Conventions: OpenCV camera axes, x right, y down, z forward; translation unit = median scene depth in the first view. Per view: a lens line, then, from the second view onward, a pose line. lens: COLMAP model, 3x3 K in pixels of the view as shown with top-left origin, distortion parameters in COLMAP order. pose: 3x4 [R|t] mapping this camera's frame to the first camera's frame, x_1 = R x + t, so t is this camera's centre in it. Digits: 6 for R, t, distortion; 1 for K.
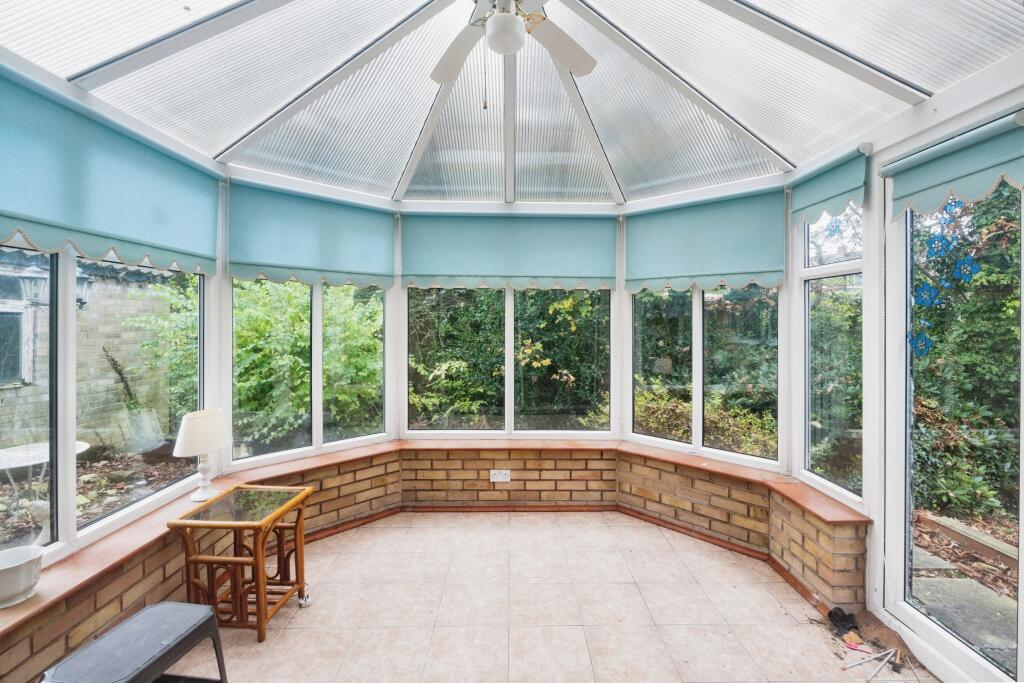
lens RADIAL K [[462.6, 0, 513.1], [0, 462.6, 316.5], [0, 0, 1]] dist [-0.001617, 0.000014]
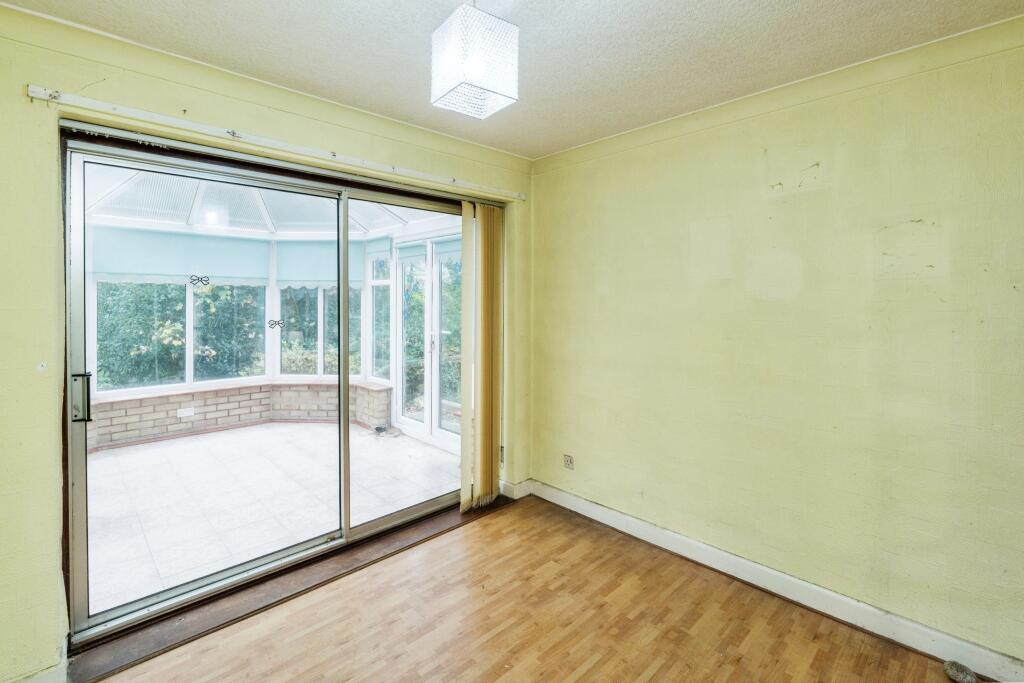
lens RADIAL K [[461.8, 0, 514.2], [0, 461.8, 291.1], [0, 0, 1]] dist [-0.002178, -0.000403]
pose [[0.715121, 0.008020, 0.698955, -0.306409], [-0.003136, 0.999961, -0.008265, -0.031763], [-0.698994, 0.003719, 0.715118, -0.774257]]
